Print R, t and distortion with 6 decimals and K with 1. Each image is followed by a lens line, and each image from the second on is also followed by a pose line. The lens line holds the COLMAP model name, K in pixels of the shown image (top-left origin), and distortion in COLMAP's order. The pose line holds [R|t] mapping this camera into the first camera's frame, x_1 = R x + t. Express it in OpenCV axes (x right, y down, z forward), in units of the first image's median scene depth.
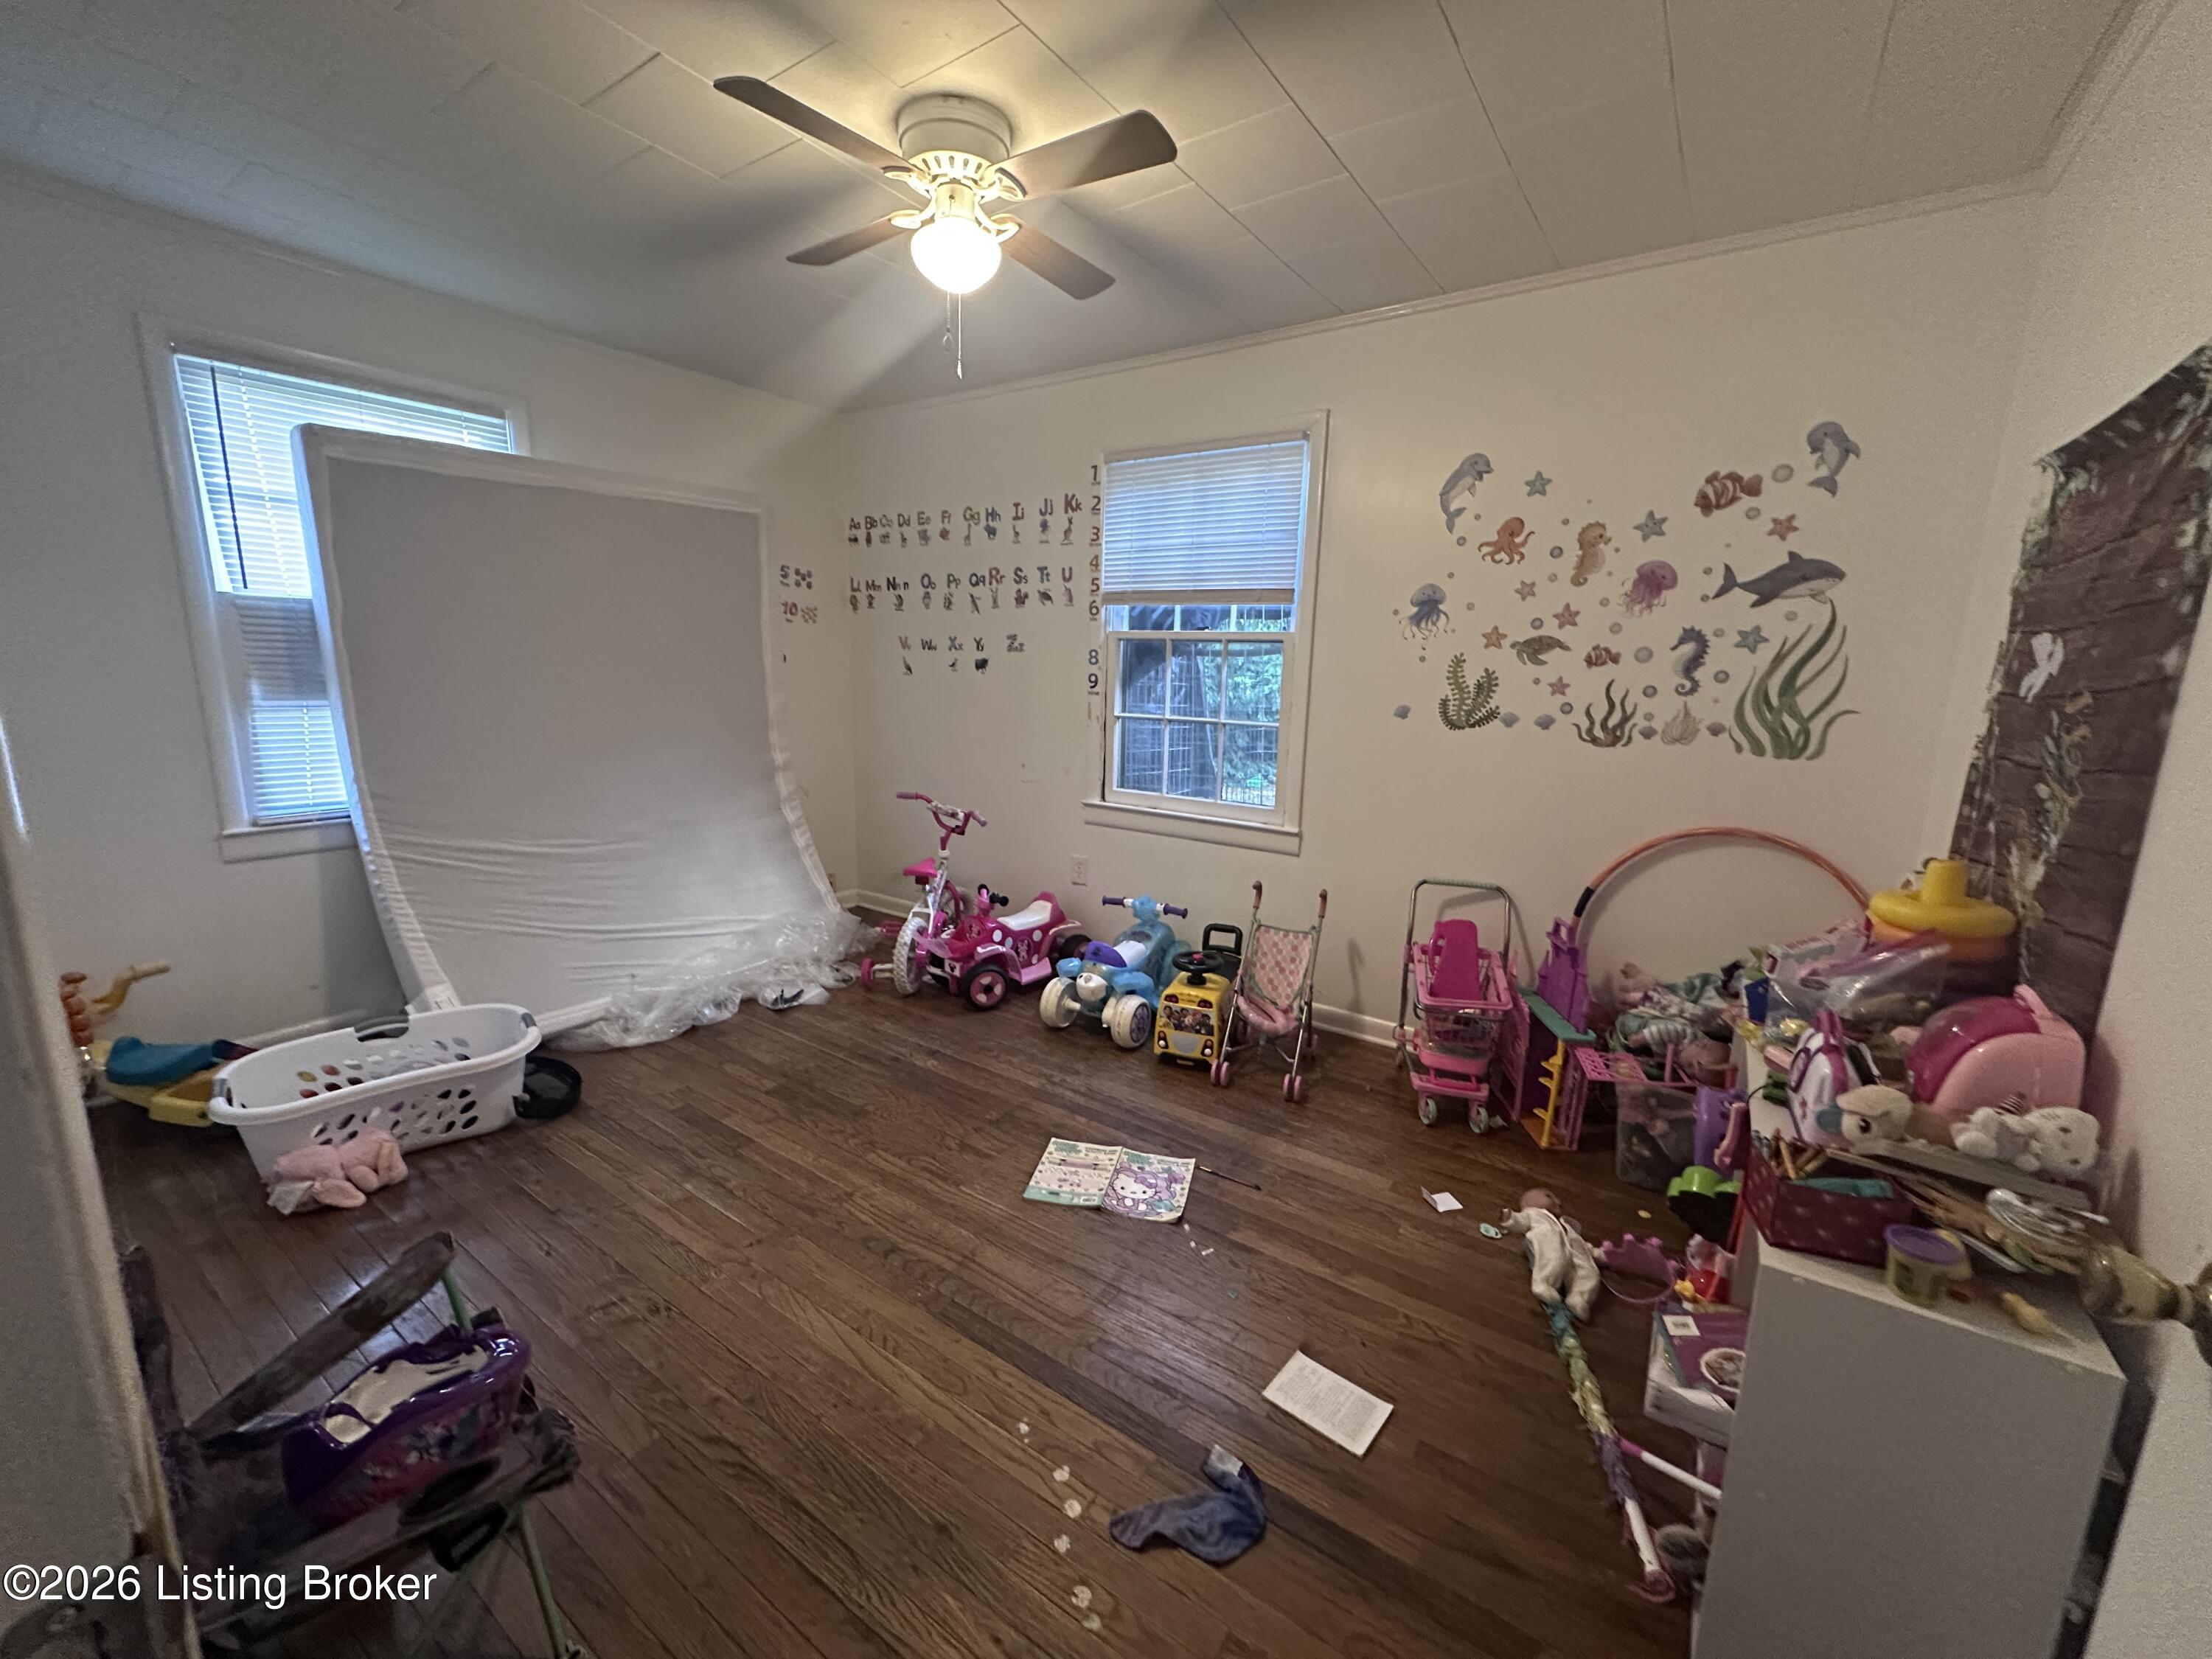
lens RADIAL K [[882.3, 0, 1118.2], [0, 882.3, 828.9], [0, 0, 1]] dist [0.000352, 0.000413]
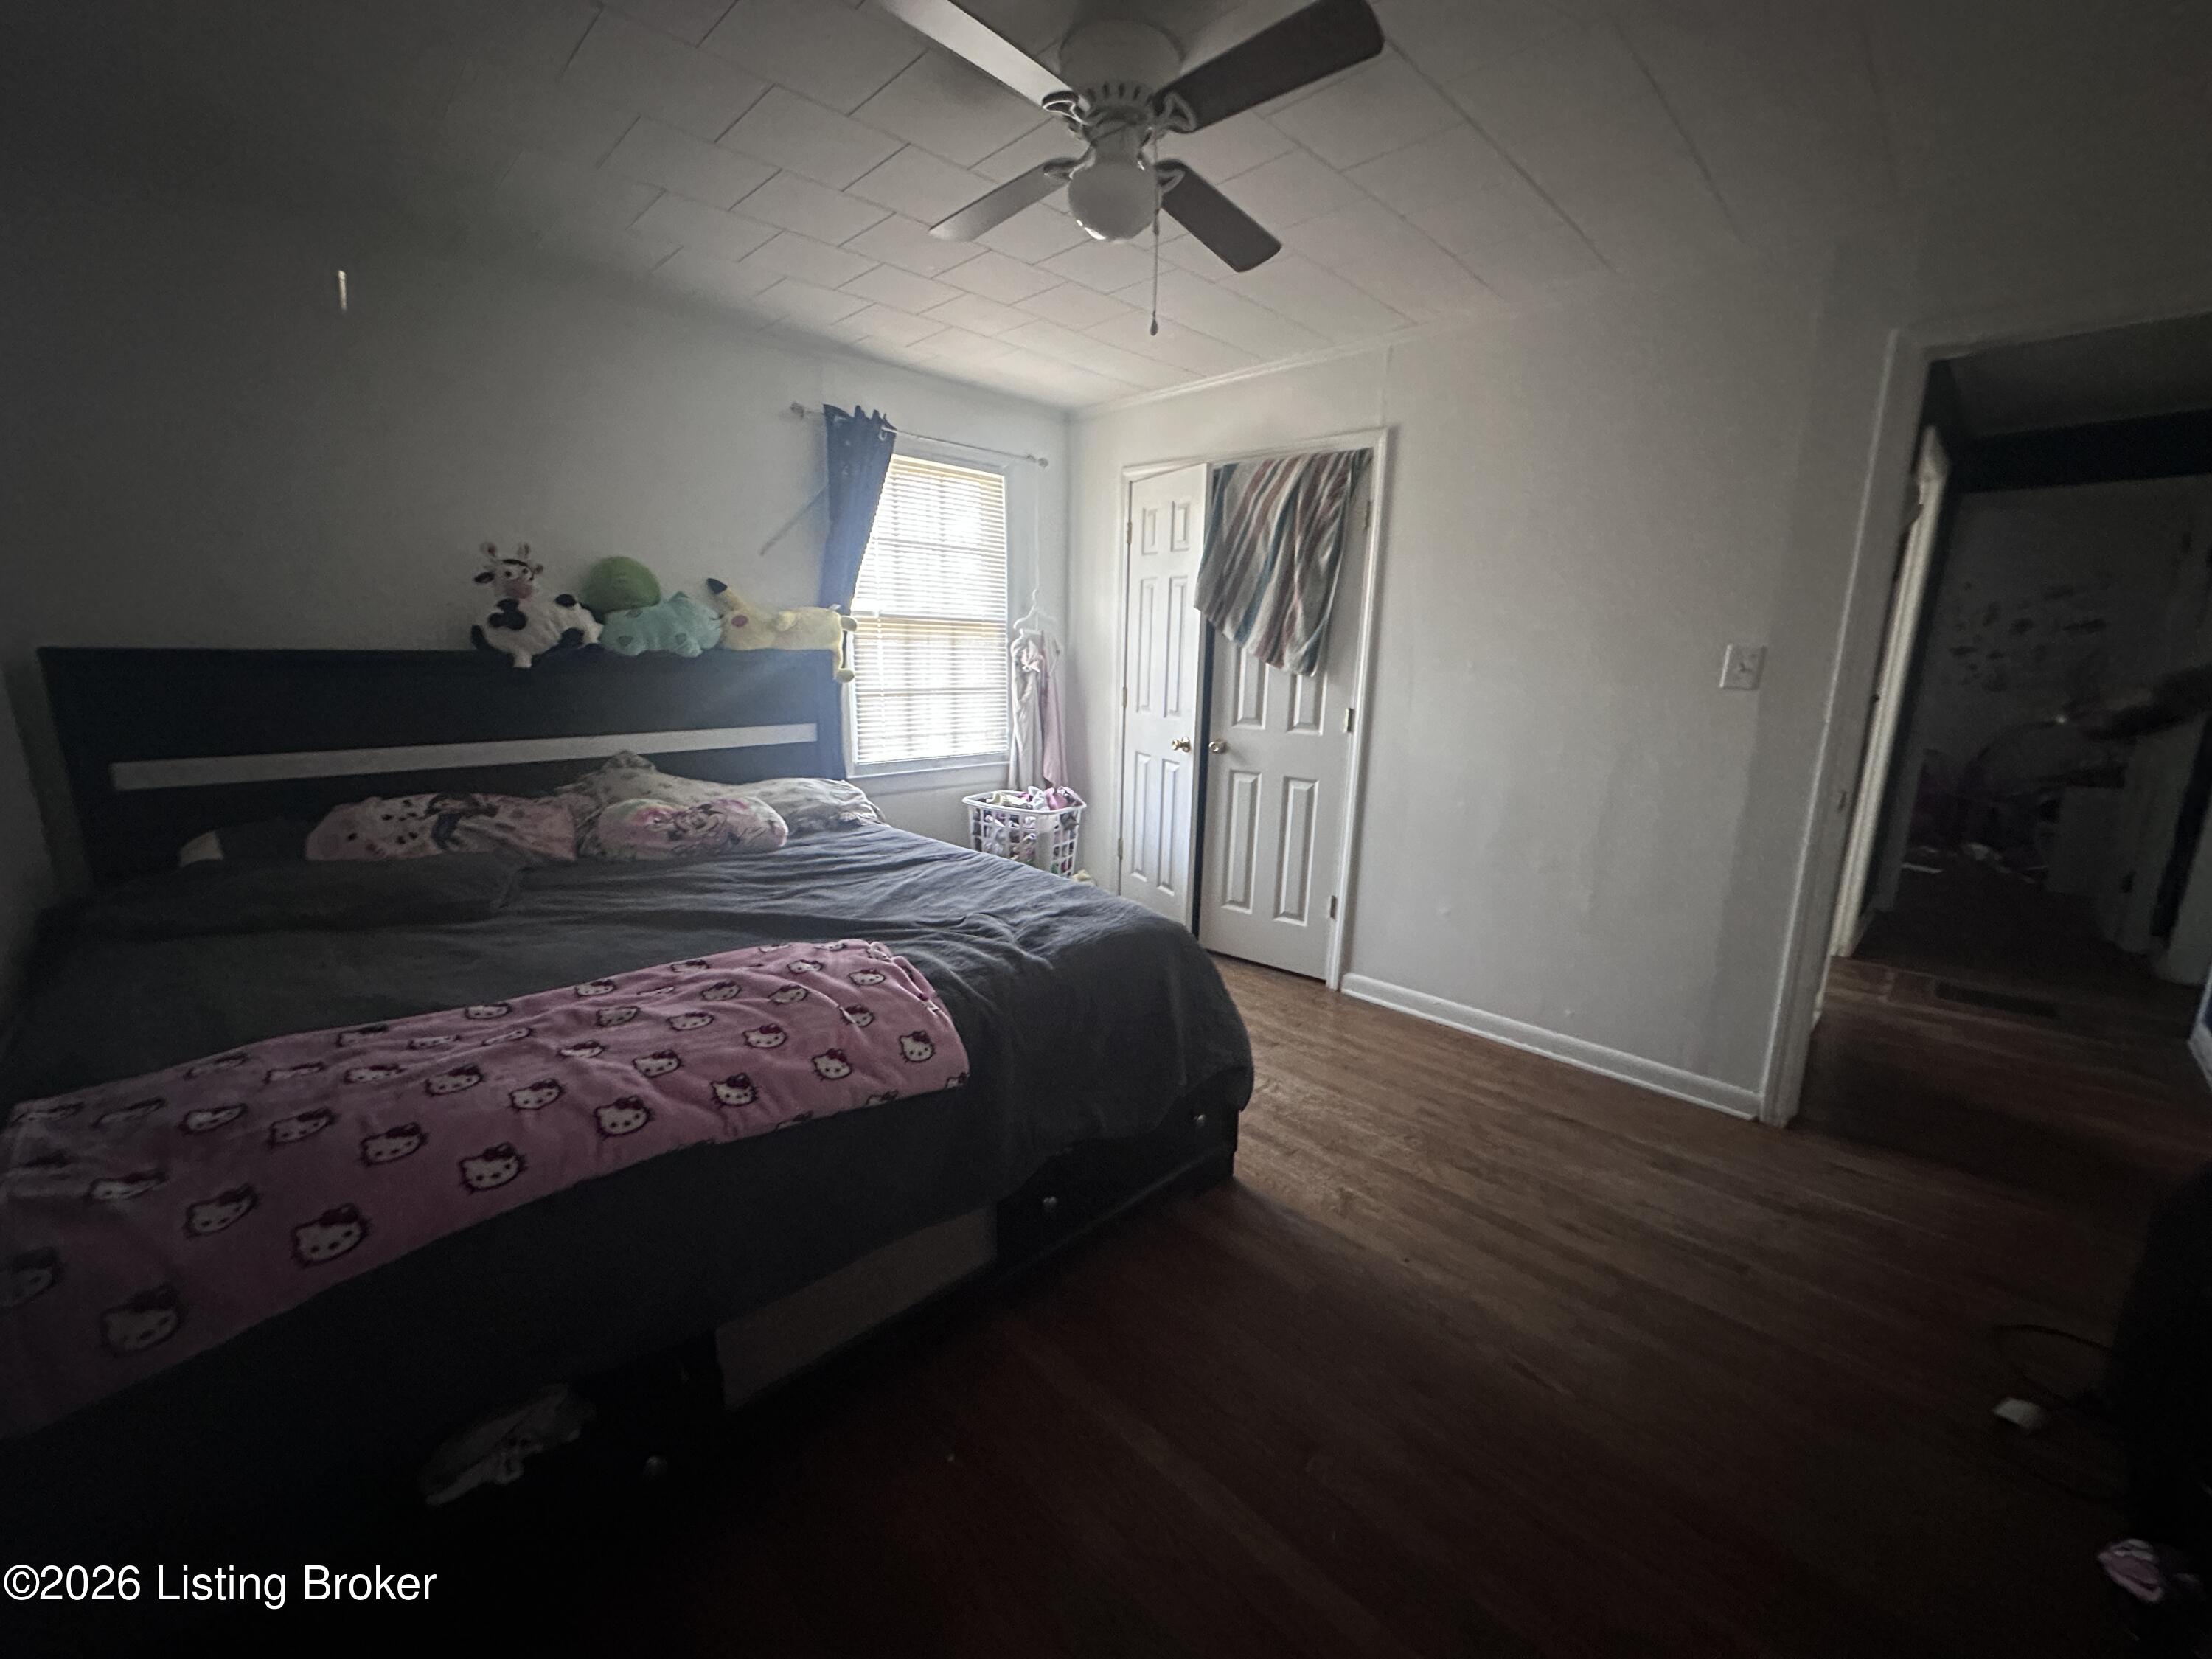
lens RADIAL K [[882.3, 0, 1097.0], [0, 882.3, 826.2], [0, 0, 1]] dist [0.000352, 0.000413]
pose [[0.982899, 0.041785, -0.179340, -1.475886], [-0.039603, 0.999092, 0.015727, 0.346708], [0.179834, -0.008355, 0.983661, -1.907136]]
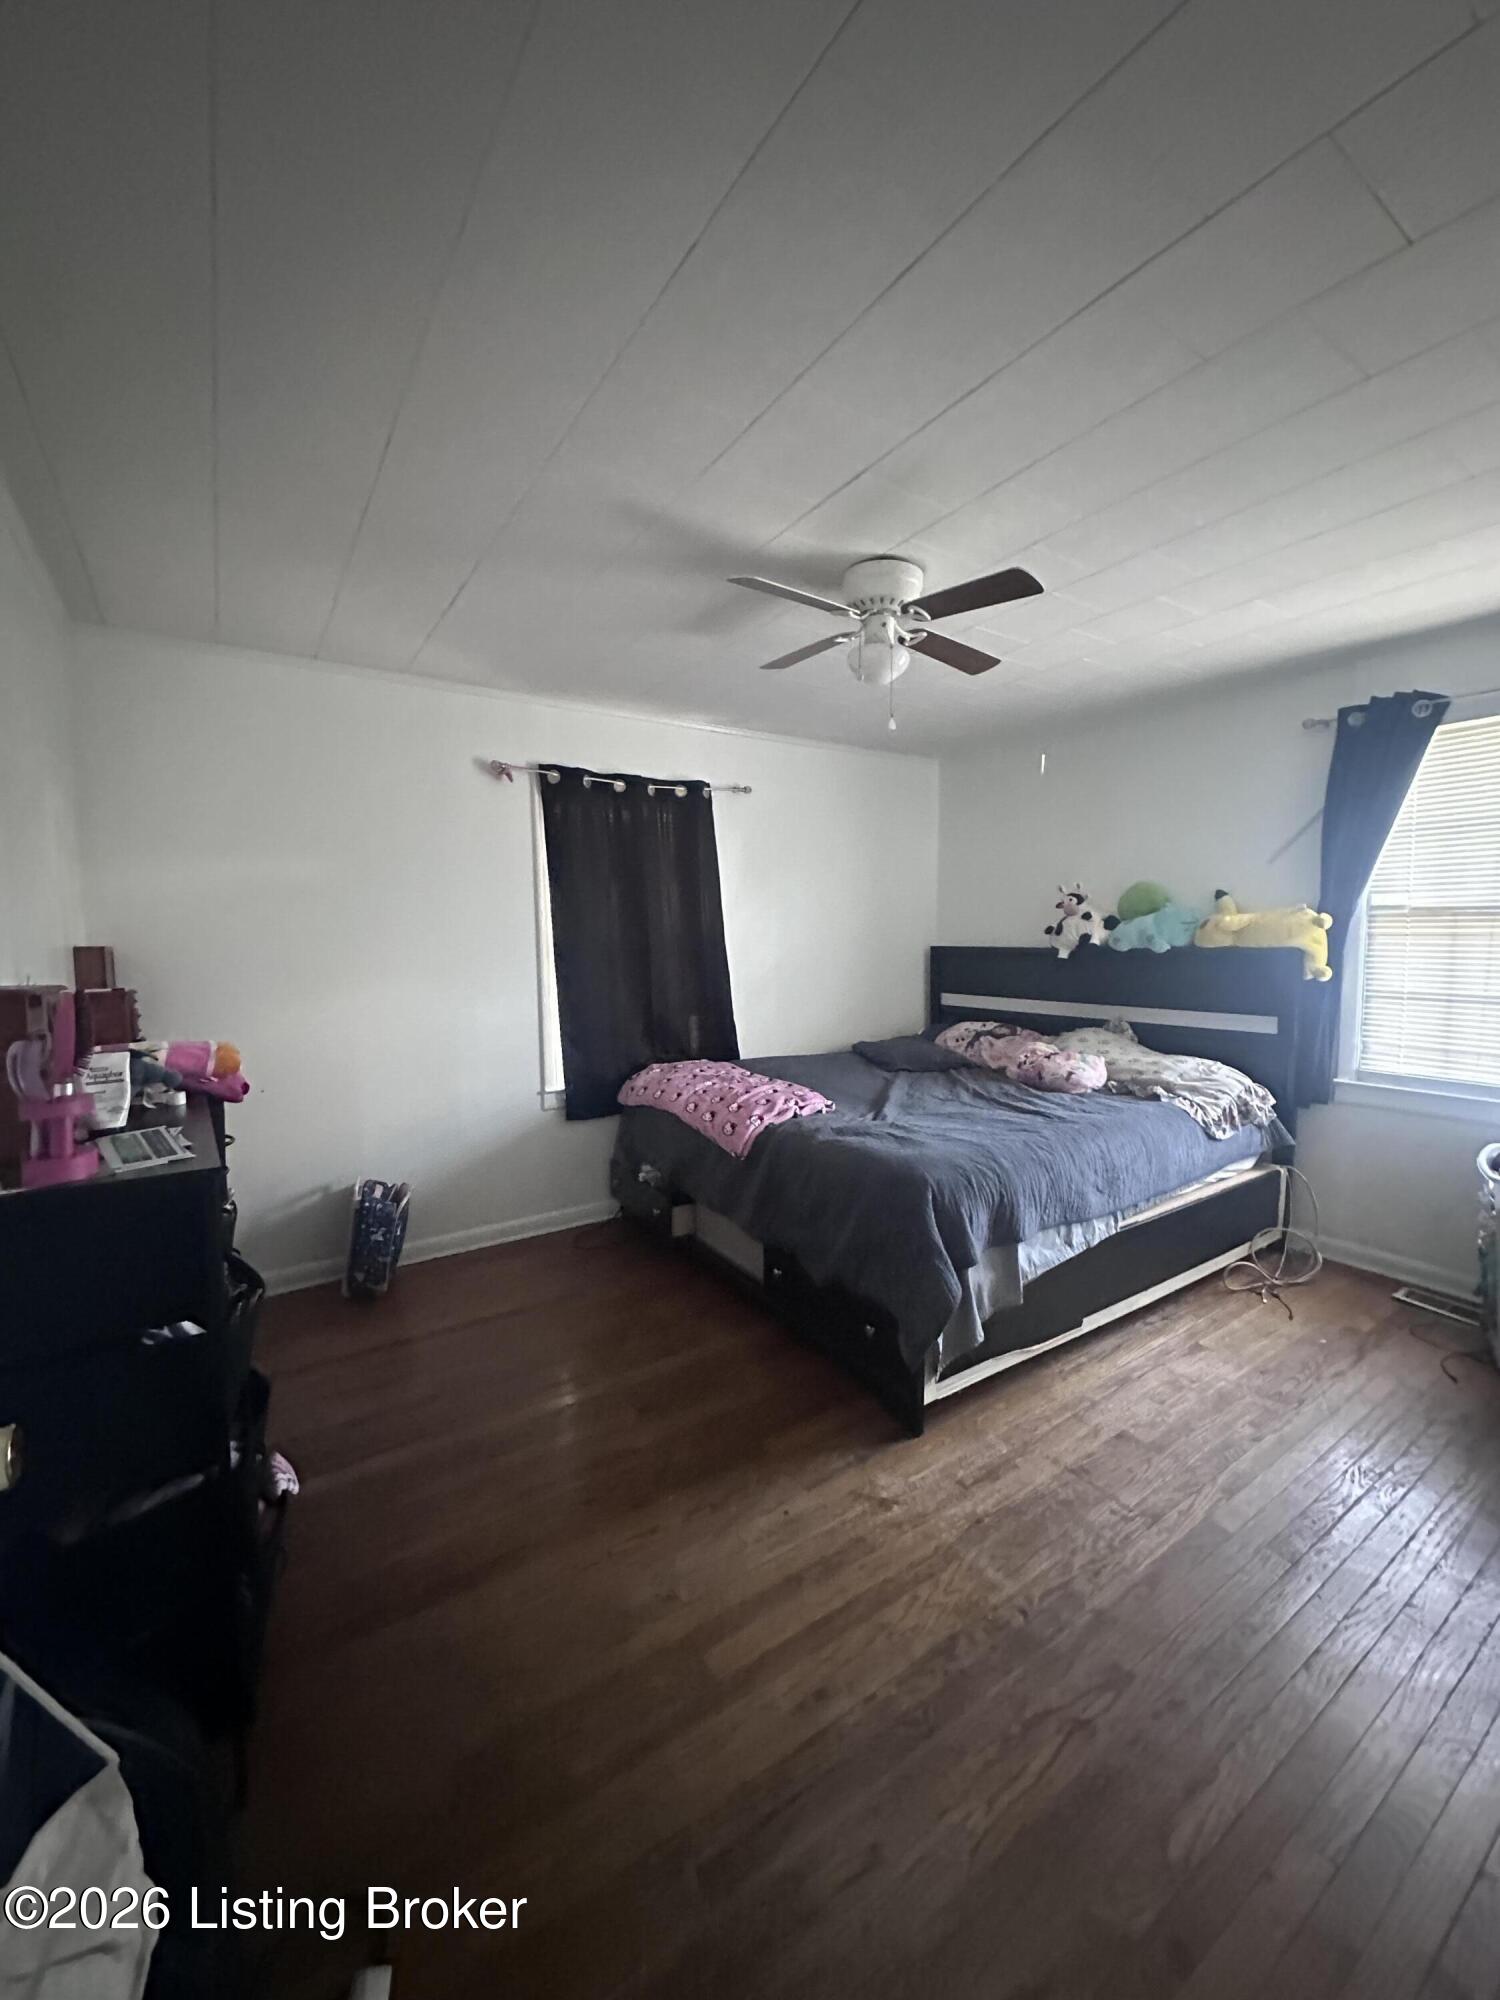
lens RADIAL K [[797.7, 0, 756.7], [0, 797.7, 1002.0], [0, 0, 1]] dist [0.000352, 0.000413]
pose [[-0.364863, 0.070851, -0.928362, 1.977172], [-0.170137, 0.975238, 0.141295, -0.432020], [0.915384, 0.209502, -0.343774, 2.076426]]
